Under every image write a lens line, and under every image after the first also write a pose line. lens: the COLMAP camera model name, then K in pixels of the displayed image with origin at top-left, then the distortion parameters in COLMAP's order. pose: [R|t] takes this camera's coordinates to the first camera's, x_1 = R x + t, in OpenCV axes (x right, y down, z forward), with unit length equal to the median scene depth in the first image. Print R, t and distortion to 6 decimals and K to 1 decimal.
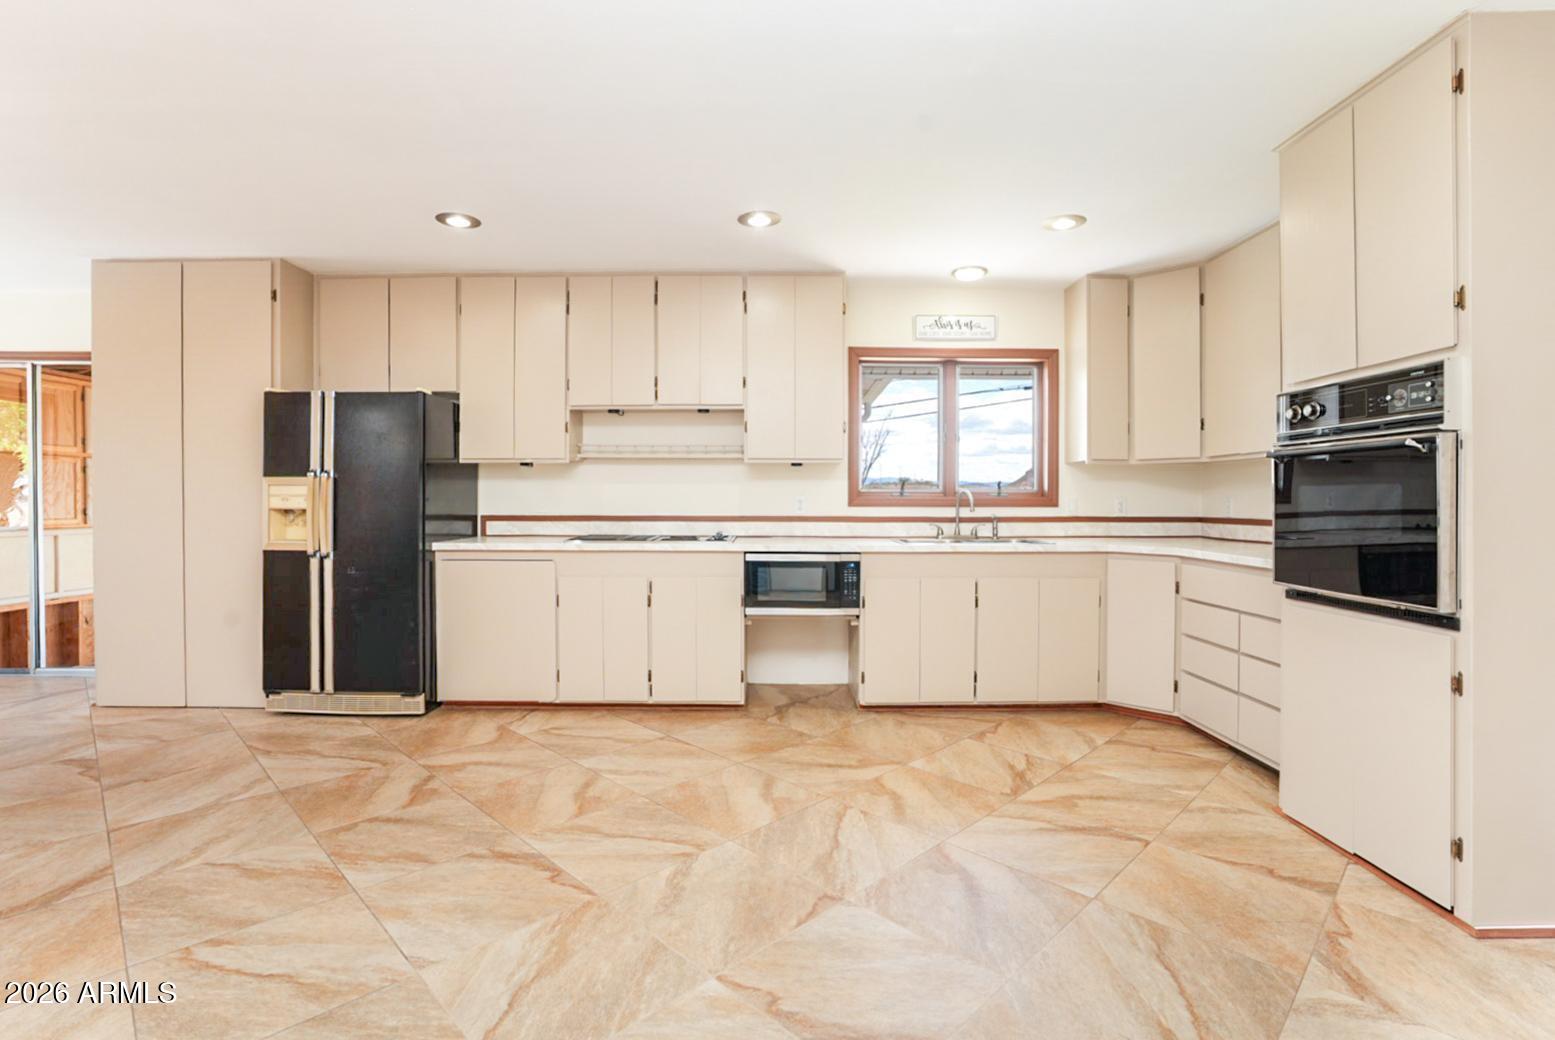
lens RADIAL K [[734.6, 0, 773.0], [0, 734.6, 503.8], [0, 0, 1]] dist [-0.058366, 0.025966]
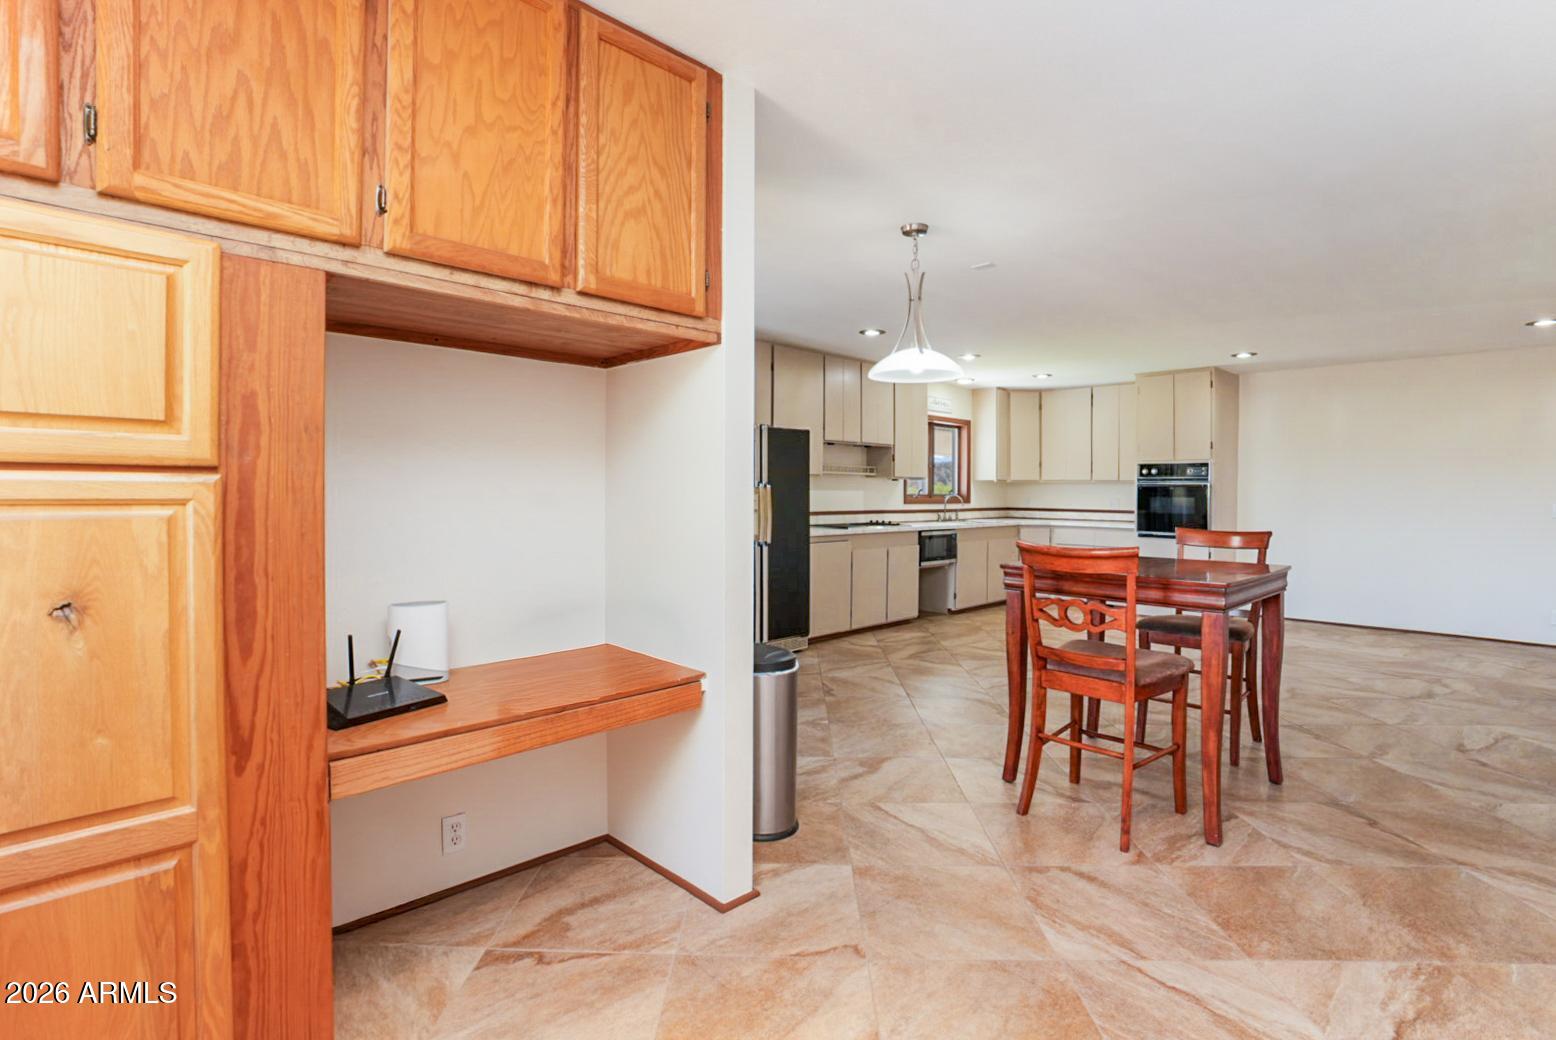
lens RADIAL K [[735.1, 0, 773.5], [0, 735.1, 503.8], [0, 0, 1]] dist [-0.058366, 0.025966]
pose [[0.723456, -0.009324, 0.690307, -1.578231], [0.002062, 0.999934, 0.011344, -0.021359], [-0.690367, -0.006784, 0.723427, -0.040987]]
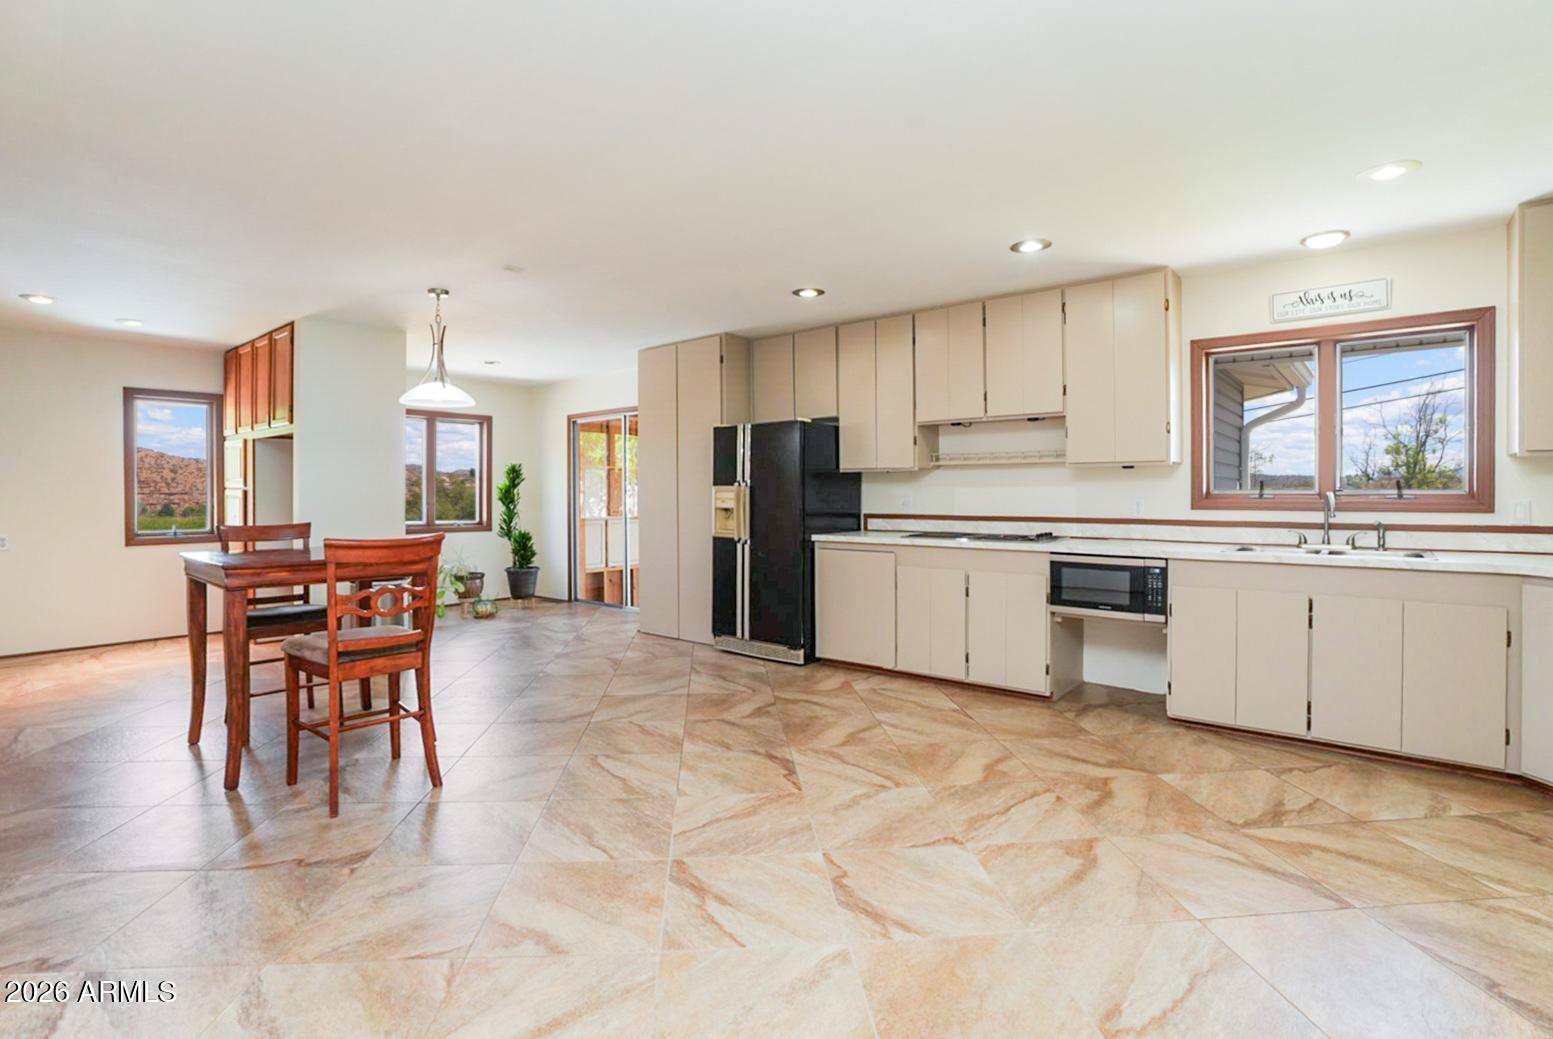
lens RADIAL K [[745.0, 0, 781.1], [0, 745.0, 492.4], [0, 0, 1]] dist [-0.064368, 0.027664]
pose [[0.768835, -0.004060, -0.639434, 0.356734], [0.000173, 0.999981, -0.006142, -0.015065], [0.639447, 0.004612, 0.768821, -0.069487]]
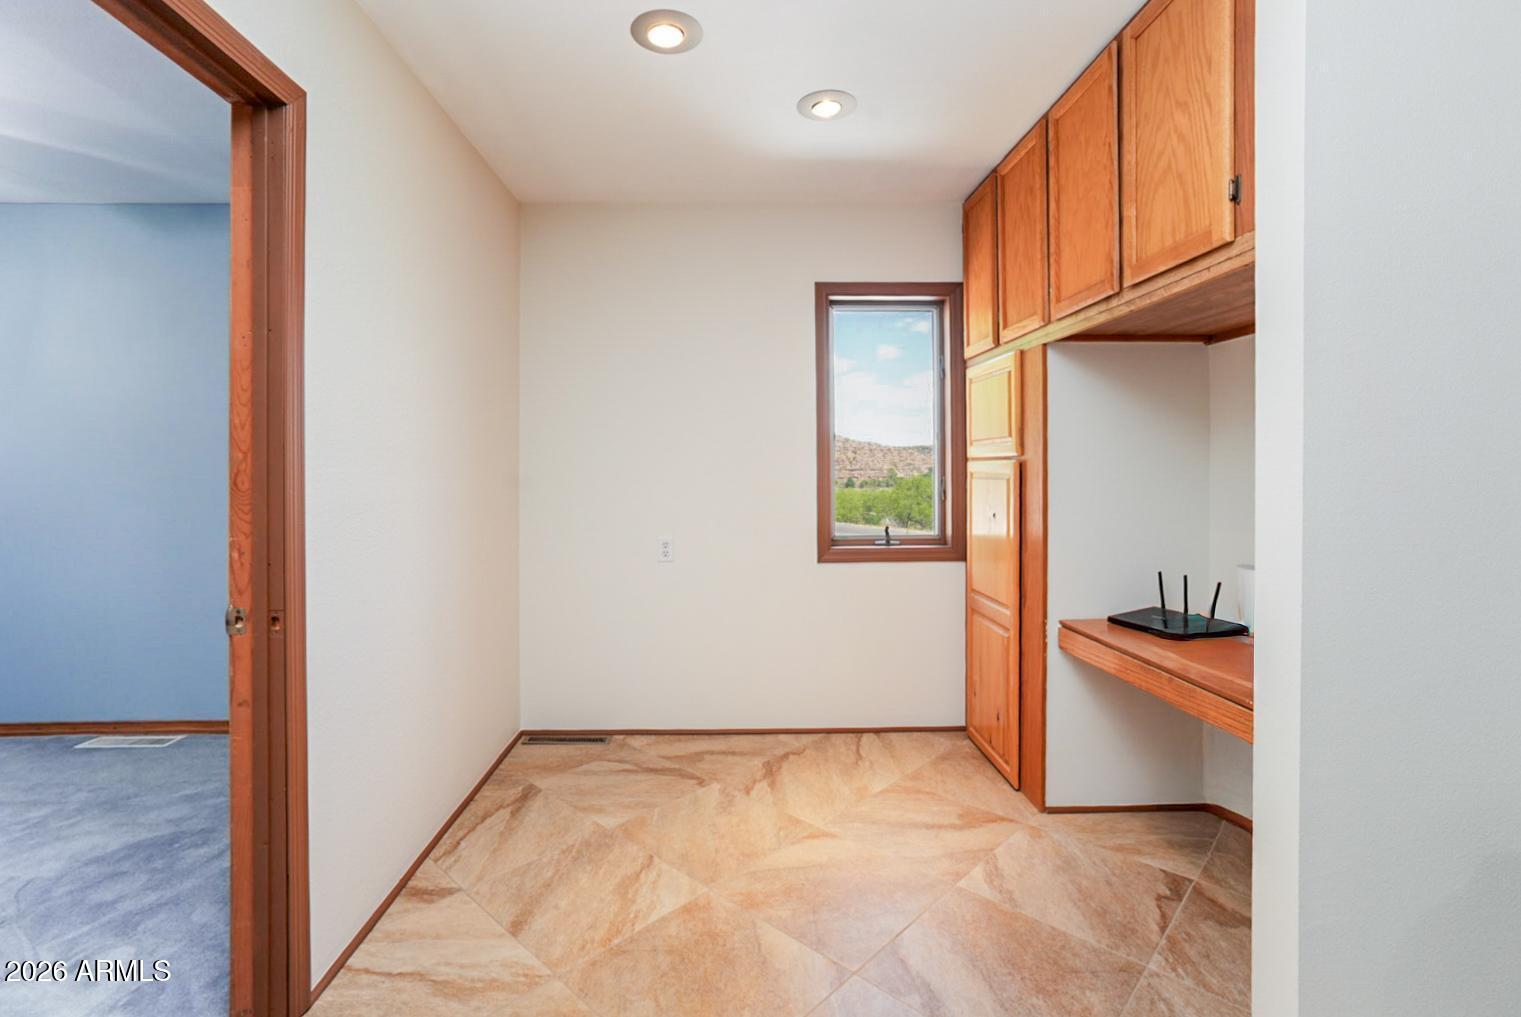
lens RADIAL K [[718.6, 0, 756.1], [0, 718.6, 492.7], [0, 0, 1]] dist [-0.058366, 0.025966]
pose [[0.041728, 0.029223, -0.998702, -0.822619], [-0.005008, 0.999566, 0.029039, -0.018611], [0.999116, 0.003790, 0.041856, 0.102263]]
